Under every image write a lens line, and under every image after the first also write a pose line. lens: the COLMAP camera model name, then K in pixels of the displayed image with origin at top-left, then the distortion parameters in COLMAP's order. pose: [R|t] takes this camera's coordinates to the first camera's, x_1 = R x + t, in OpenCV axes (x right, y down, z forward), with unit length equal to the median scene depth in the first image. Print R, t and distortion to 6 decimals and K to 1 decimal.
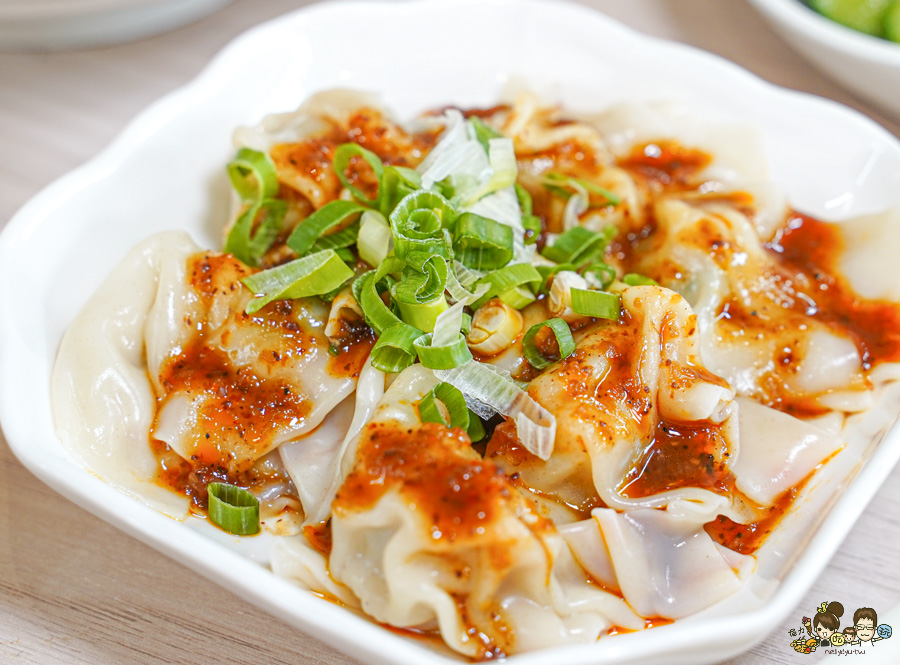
lens RADIAL K [[2033.2, 0, 451.1], [0, 2033.2, 332.1], [0, 0, 1]] dist [0.025287, 0.000000]
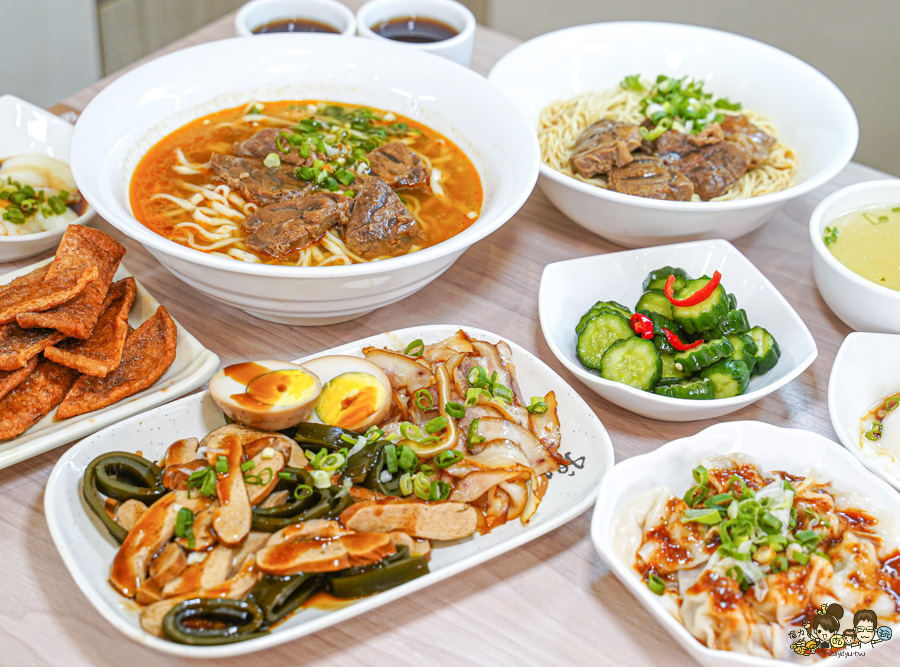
lens RADIAL K [[1559.2, 0, 452.4], [0, 1559.2, 329.7], [0, 0, 1]] dist [0.064278, 0.000000]
pose [[0.904845, 0.270212, -0.329000, 0.261714], [-0.310607, 0.947489, -0.076073, 0.002373], [0.291168, 0.171024, 0.941261, -1.228428]]
